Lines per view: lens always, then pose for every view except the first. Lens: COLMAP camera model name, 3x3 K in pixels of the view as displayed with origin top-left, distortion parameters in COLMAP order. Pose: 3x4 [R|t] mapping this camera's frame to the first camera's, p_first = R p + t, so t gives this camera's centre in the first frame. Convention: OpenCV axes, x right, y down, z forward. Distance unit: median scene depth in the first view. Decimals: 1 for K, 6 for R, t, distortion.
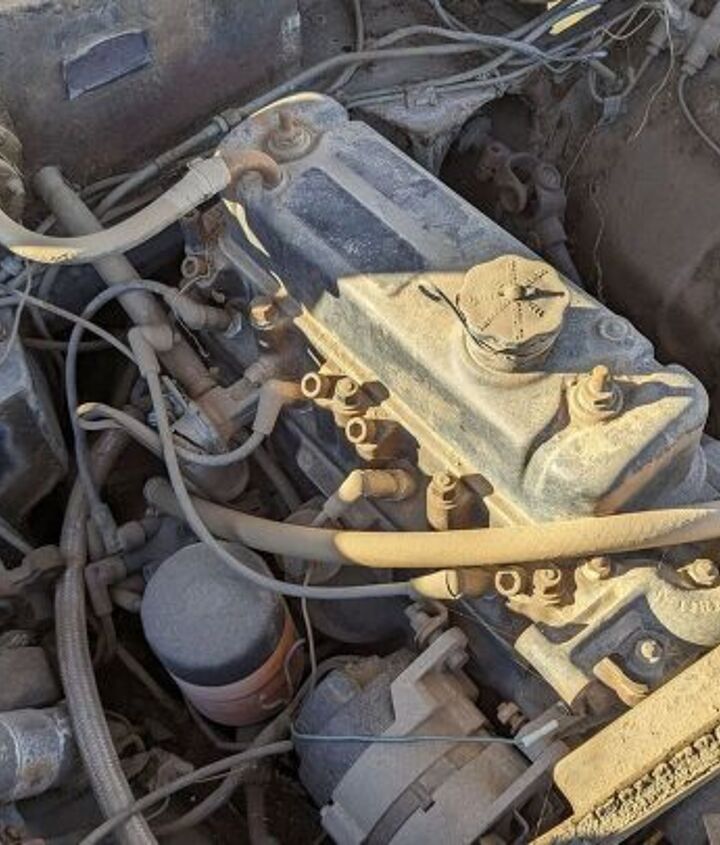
lens RADIAL K [[1135.5, 0, 360.0], [0, 1135.5, 422.5], [0, 0, 1]] dist [0.150246, -0.023253]
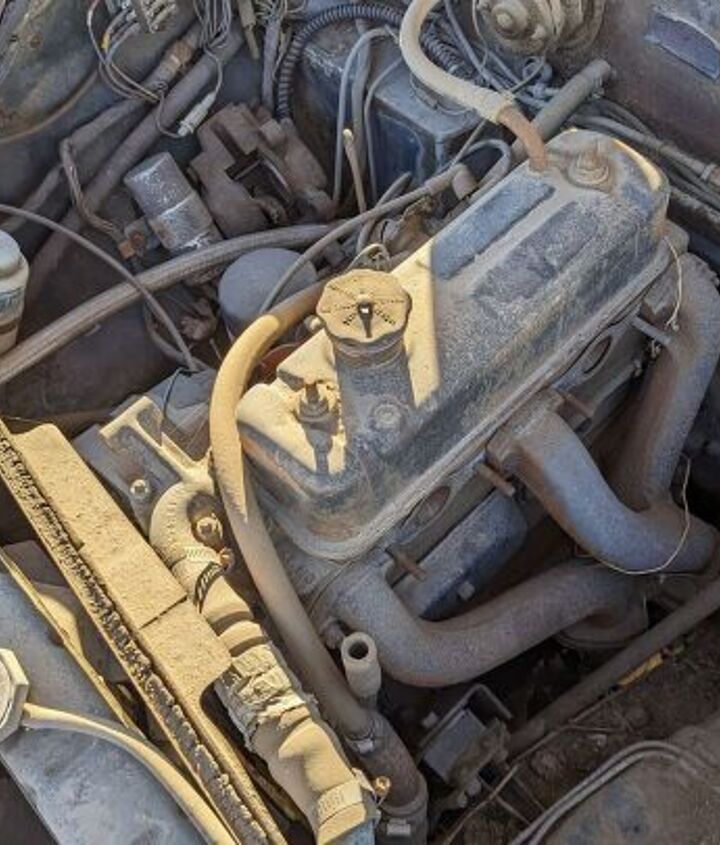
lens RADIAL K [[1135.5, 0, 360.0], [0, 1135.5, 422.5], [0, 0, 1]] dist [0.150246, -0.023253]
pose [[0.084617, 0.863136, -0.497831, 0.822846], [-0.791382, 0.361795, 0.492766, -0.639541], [0.605437, 0.352278, 0.713685, 0.194864]]
